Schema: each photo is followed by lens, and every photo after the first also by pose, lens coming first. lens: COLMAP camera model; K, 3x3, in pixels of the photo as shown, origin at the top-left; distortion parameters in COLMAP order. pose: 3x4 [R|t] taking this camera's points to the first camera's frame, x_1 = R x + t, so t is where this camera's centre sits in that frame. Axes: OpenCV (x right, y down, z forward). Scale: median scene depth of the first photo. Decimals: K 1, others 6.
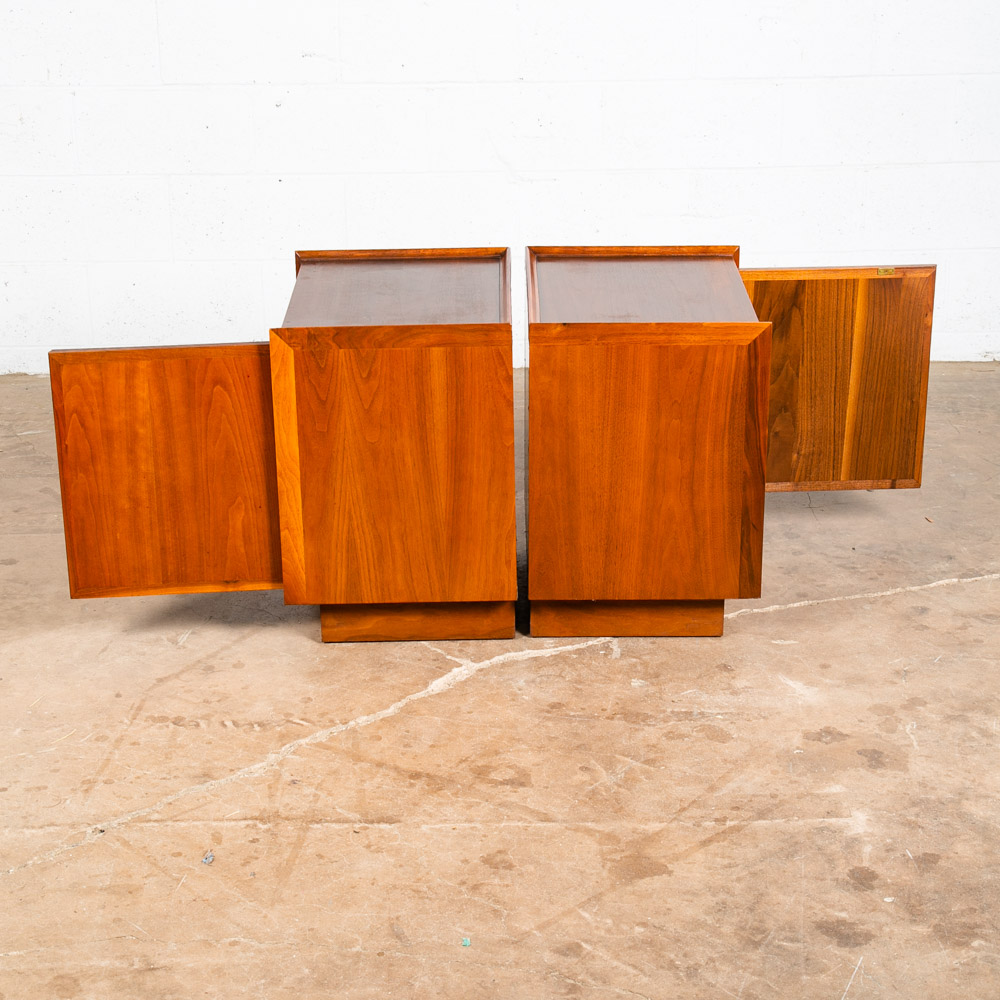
lens RADIAL K [[2193.6, 0, 525.0], [0, 2193.6, 454.6], [0, 0, 1]] dist [0.162051, 0.000000]
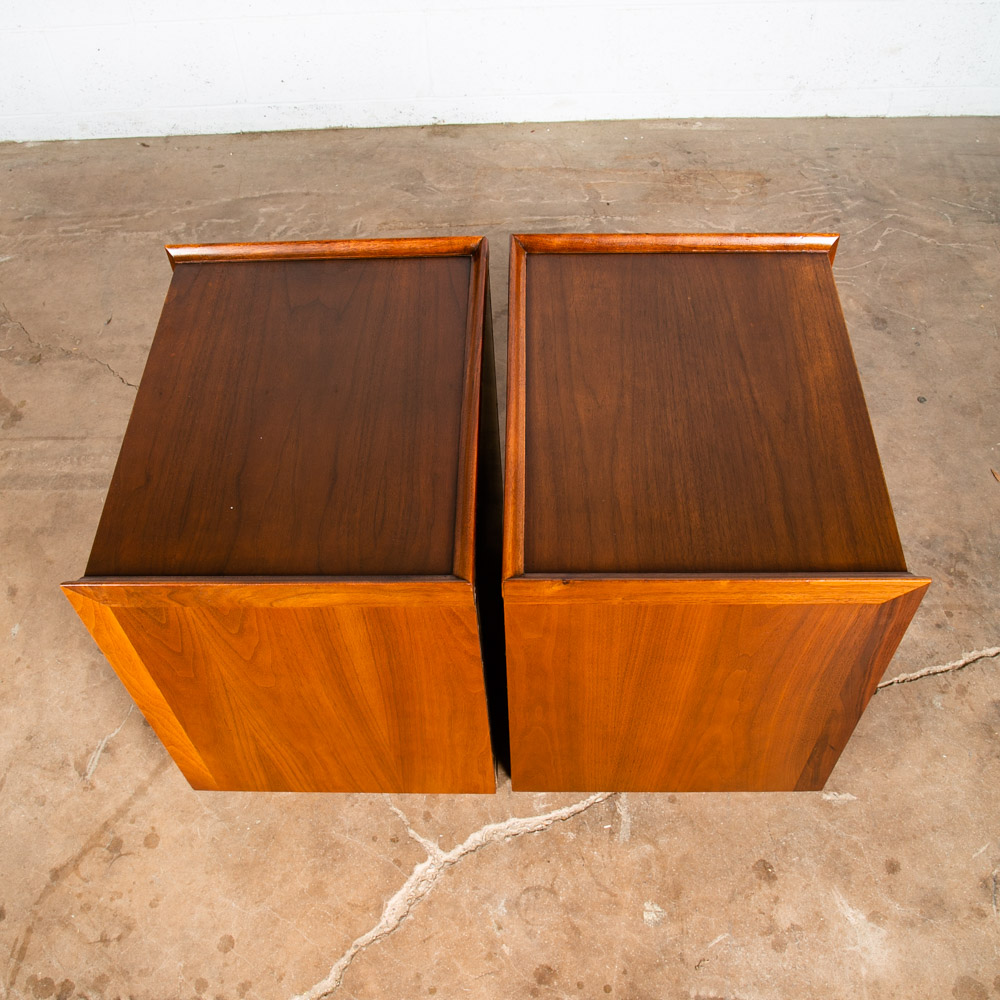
lens RADIAL K [[1106.3, 0, 497.3], [0, 1106.3, 498.8], [0, 0, 1]] dist [-0.076624, 0.000000]
pose [[0.999023, 0.008509, -0.043360, 0.012545], [0.016247, 0.841797, 0.539549, -0.229958], [0.041091, -0.539727, 0.840837, 0.766894]]
